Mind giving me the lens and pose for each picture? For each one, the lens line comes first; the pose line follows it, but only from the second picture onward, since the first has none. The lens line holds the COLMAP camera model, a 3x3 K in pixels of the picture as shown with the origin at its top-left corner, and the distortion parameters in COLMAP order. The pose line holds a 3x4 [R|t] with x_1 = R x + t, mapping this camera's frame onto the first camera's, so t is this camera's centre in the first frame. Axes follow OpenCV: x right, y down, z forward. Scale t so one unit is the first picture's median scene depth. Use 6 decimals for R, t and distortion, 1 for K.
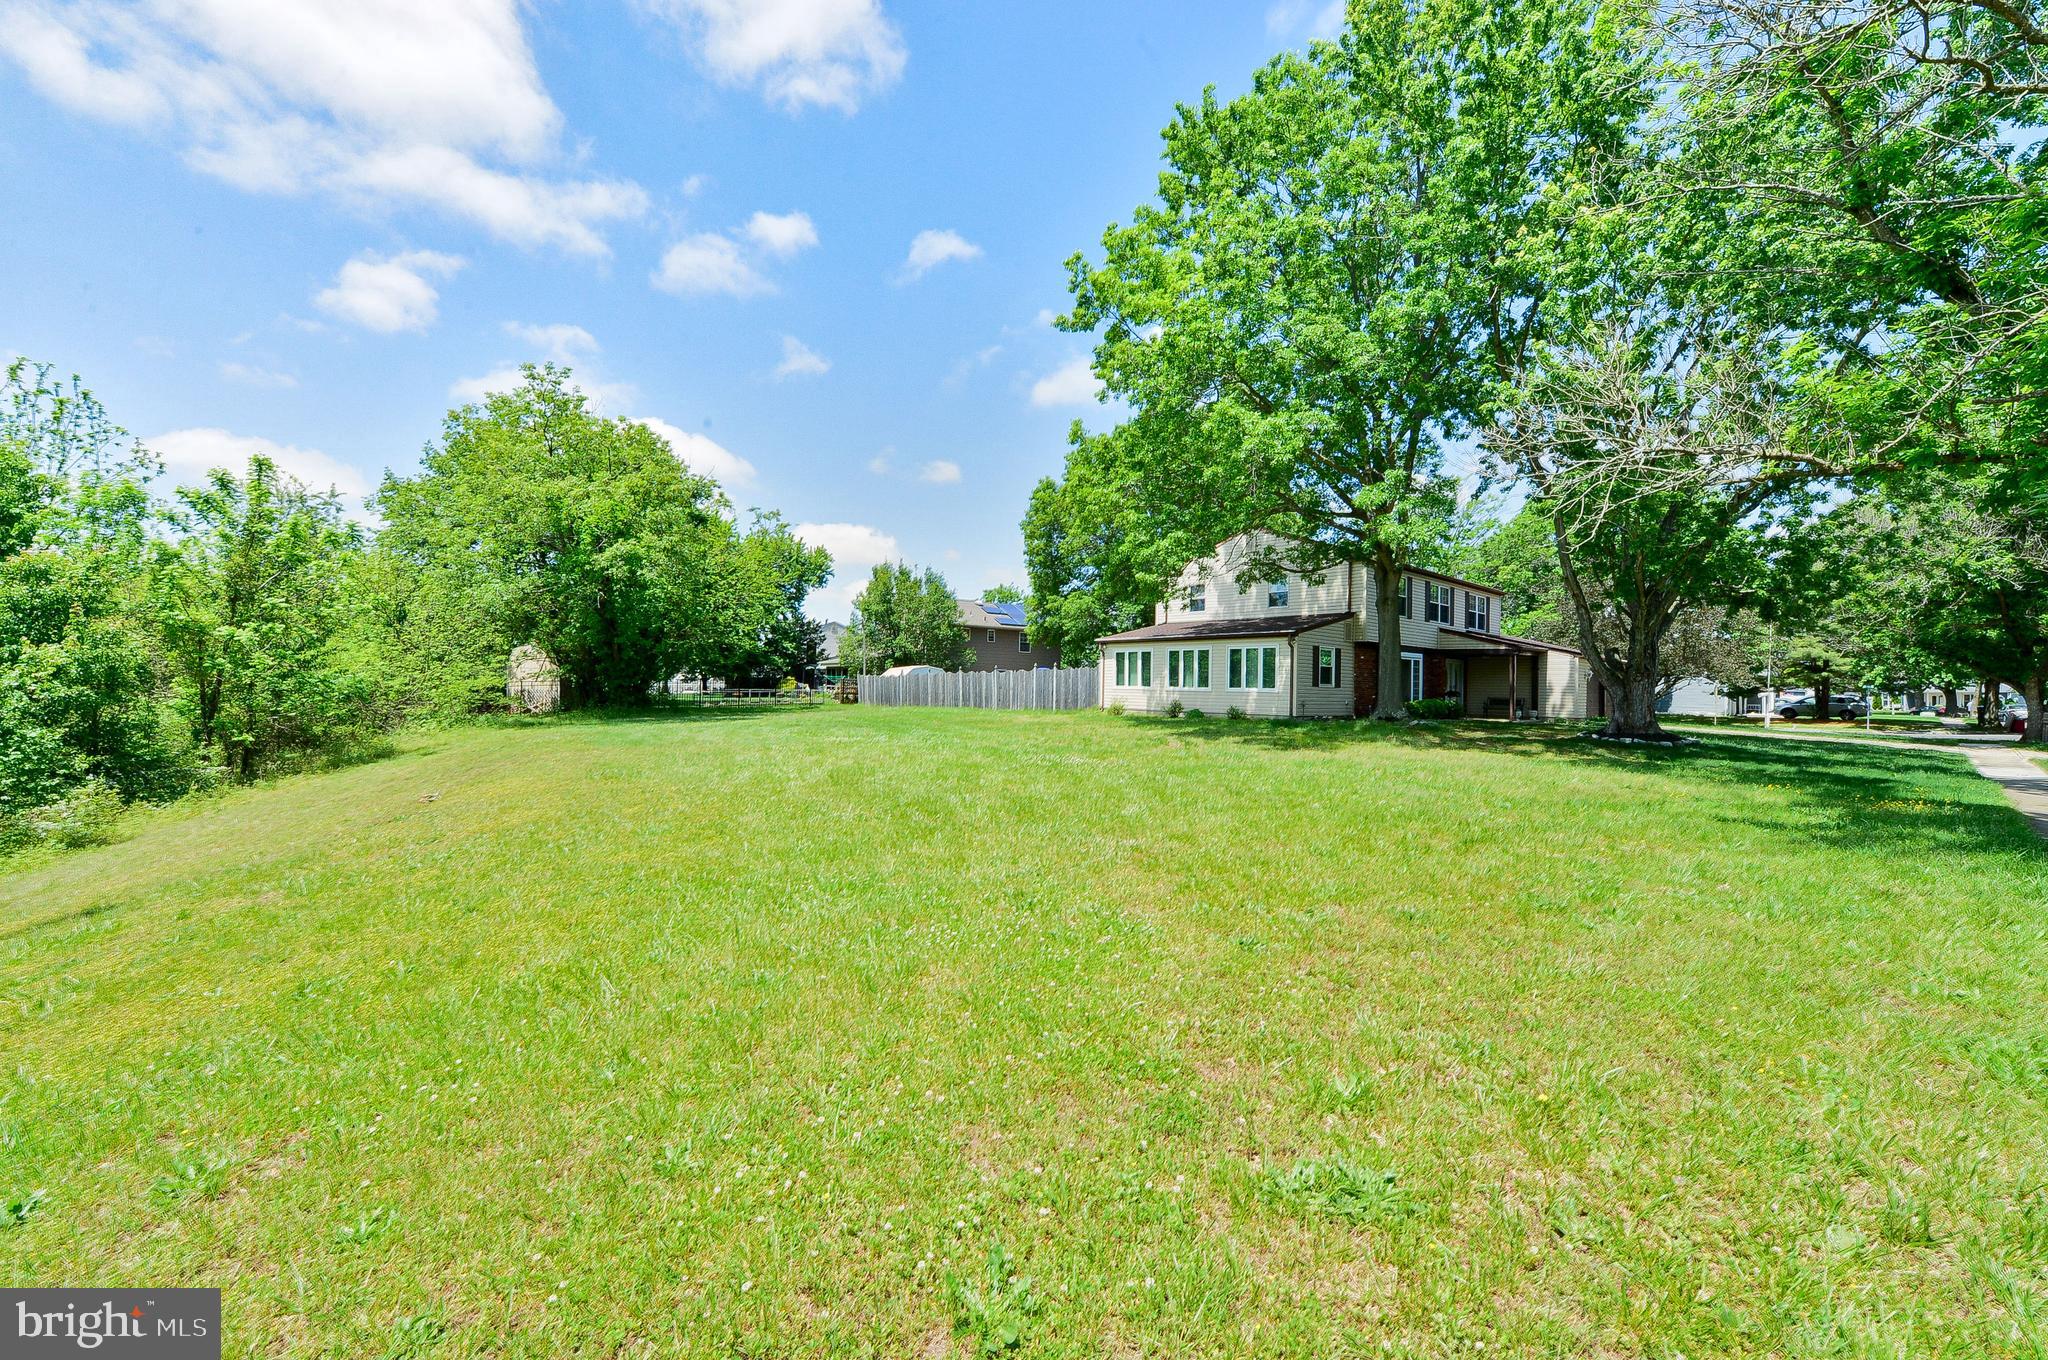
lens RADIAL K [[808.4, 0, 1024.0], [0, 808.4, 680.0], [0, 0, 1]] dist [0.000517, 0.000016]
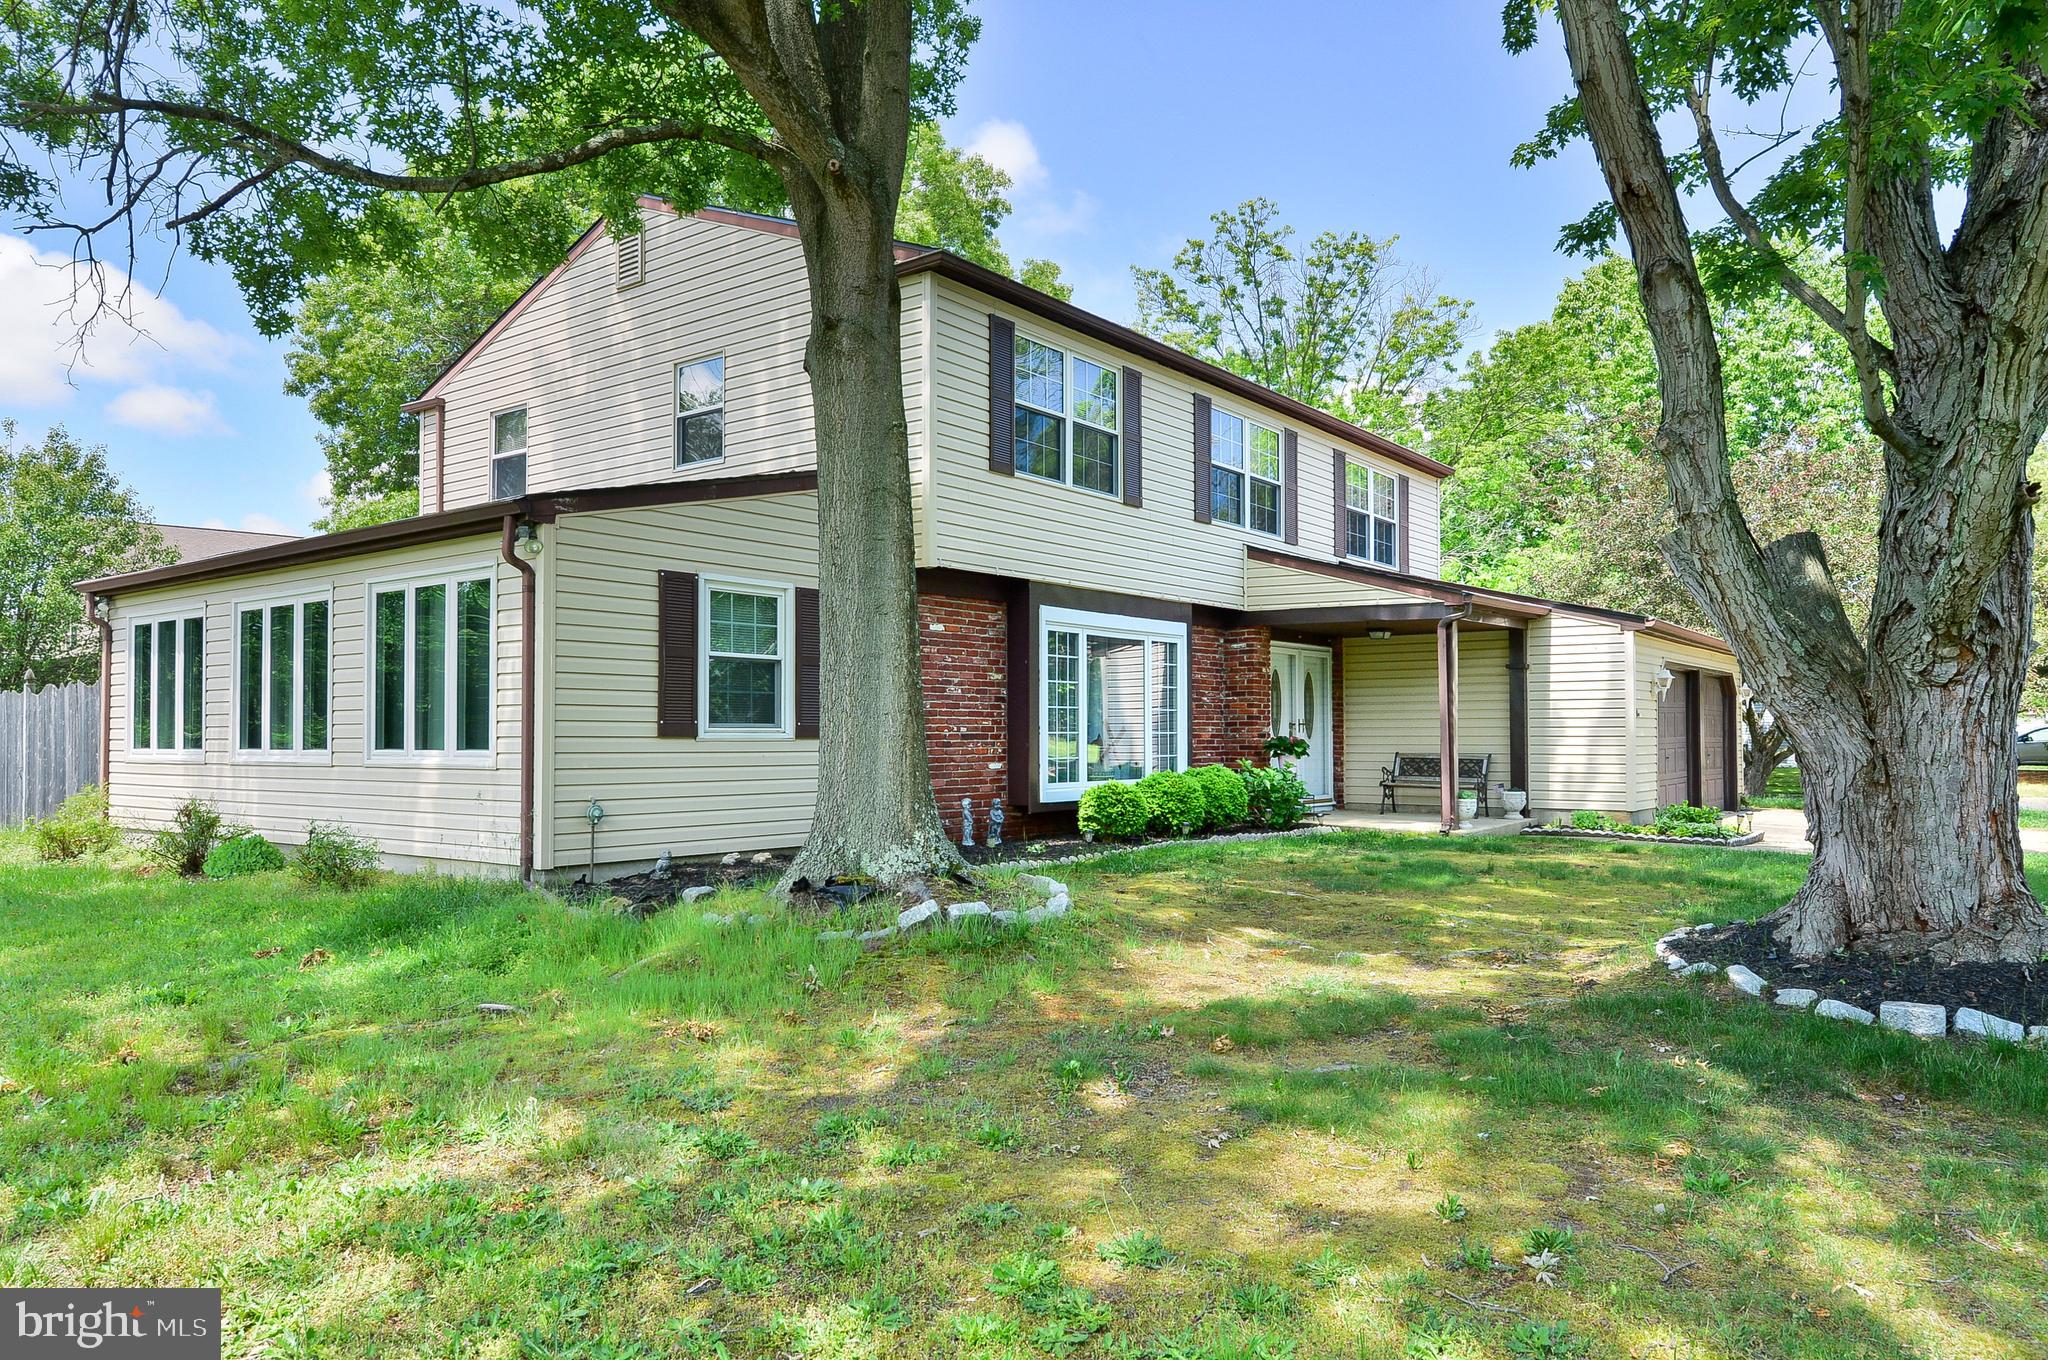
lens RADIAL K [[1383.5, 0, 1024.0], [0, 1383.5, 680.0], [0, 0, 1]] dist [0.000334, 0.000078]
pose [[0.980934, -0.015932, 0.193686, 0.327750], [0.021296, 0.999444, -0.025645, 0.002802], [-0.193170, 0.029280, 0.980728, 0.486755]]
